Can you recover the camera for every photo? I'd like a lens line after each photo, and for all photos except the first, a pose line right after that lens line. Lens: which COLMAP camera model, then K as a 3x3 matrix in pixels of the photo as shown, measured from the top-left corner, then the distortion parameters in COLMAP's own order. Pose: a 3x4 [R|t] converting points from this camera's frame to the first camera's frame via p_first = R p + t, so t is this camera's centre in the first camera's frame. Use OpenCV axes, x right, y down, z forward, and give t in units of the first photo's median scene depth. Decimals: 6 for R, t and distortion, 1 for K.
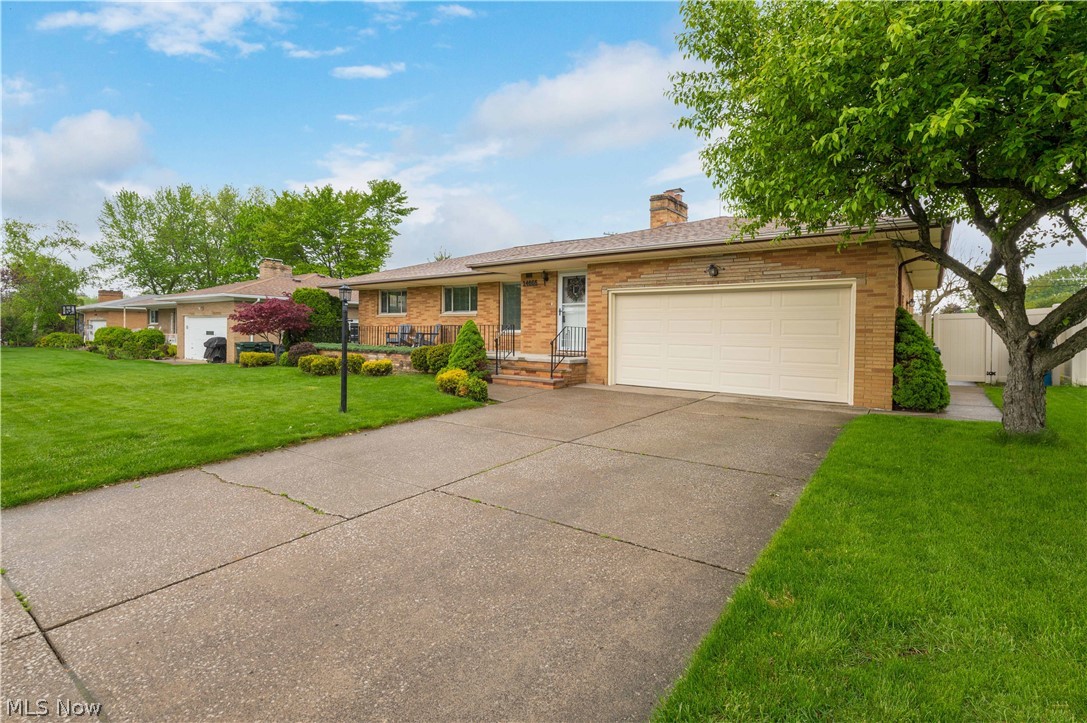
lens RADIAL K [[504.4, 0, 544.9], [0, 504.4, 331.3], [0, 0, 1]] dist [0.000475, 0.000000]
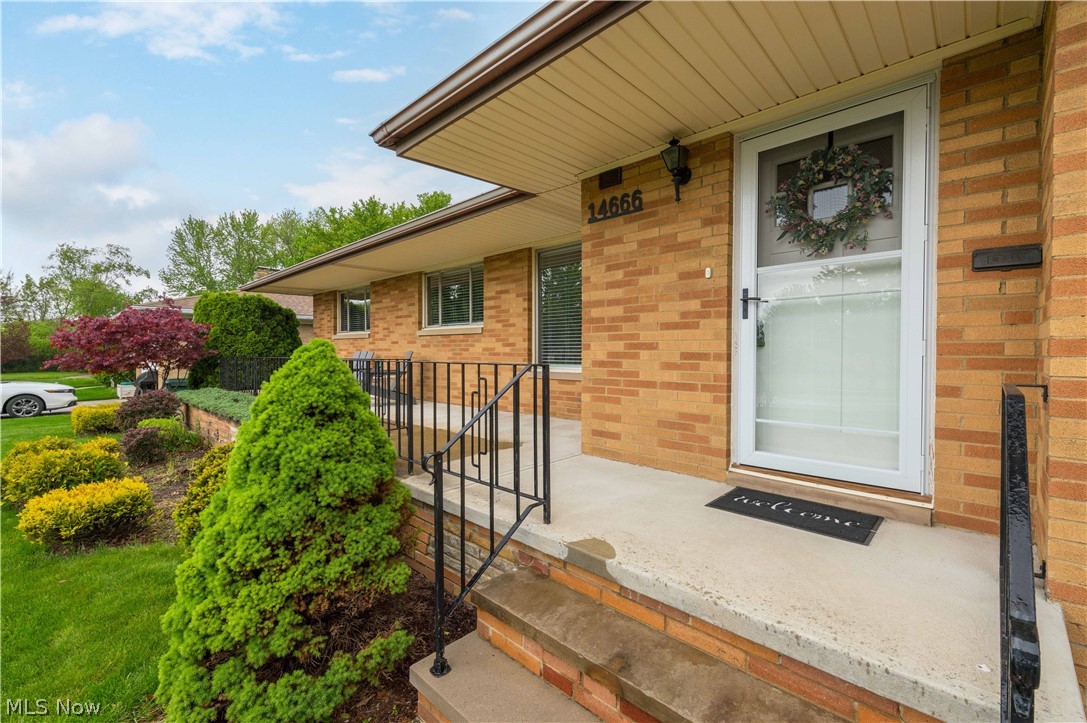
lens RADIAL K [[464.0, 0, 543.5], [0, 464.0, 361.5], [0, 0, 1]] dist [0.000835, -0.000078]
pose [[0.991109, -0.006969, -0.132867, -0.028981], [0.009915, 0.999719, 0.021522, -0.013791], [0.132680, -0.022648, 0.990900, 0.623178]]
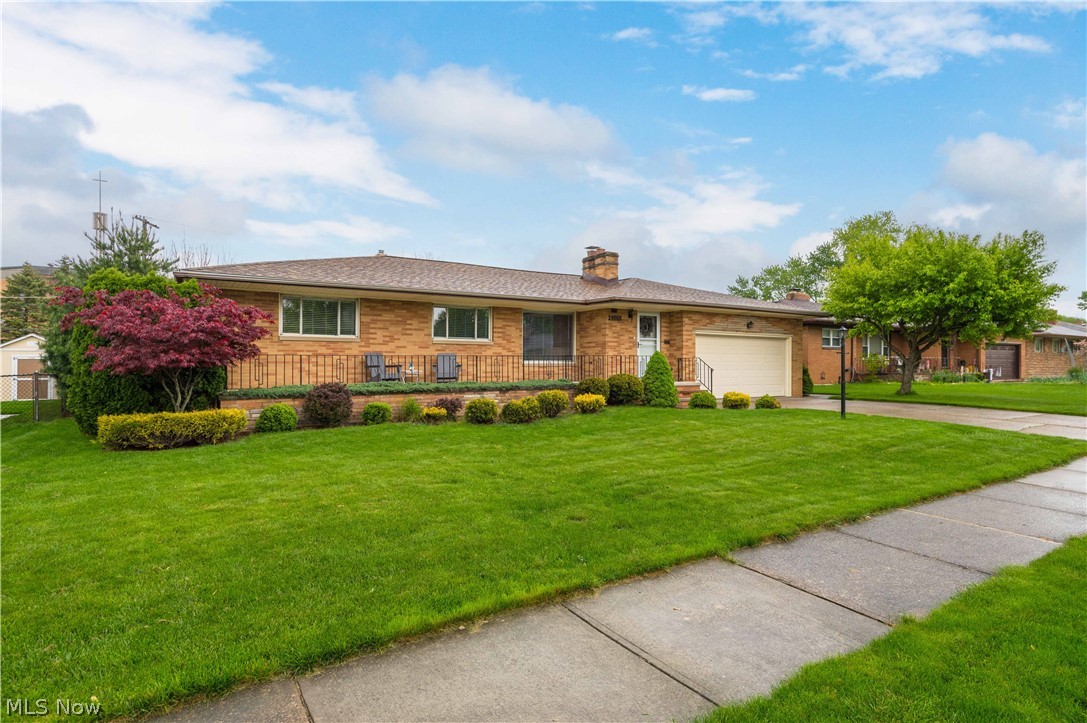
lens RADIAL K [[590.8, 0, 543.5], [0, 590.8, 361.5], [0, 0, 1]] dist [-0.000716, -0.000032]
pose [[0.361250, -0.002301, 0.932466, -1.078428], [0.004244, 0.999991, 0.000823, -0.001739], [-0.932459, 0.003660, 0.361257, 0.573009]]
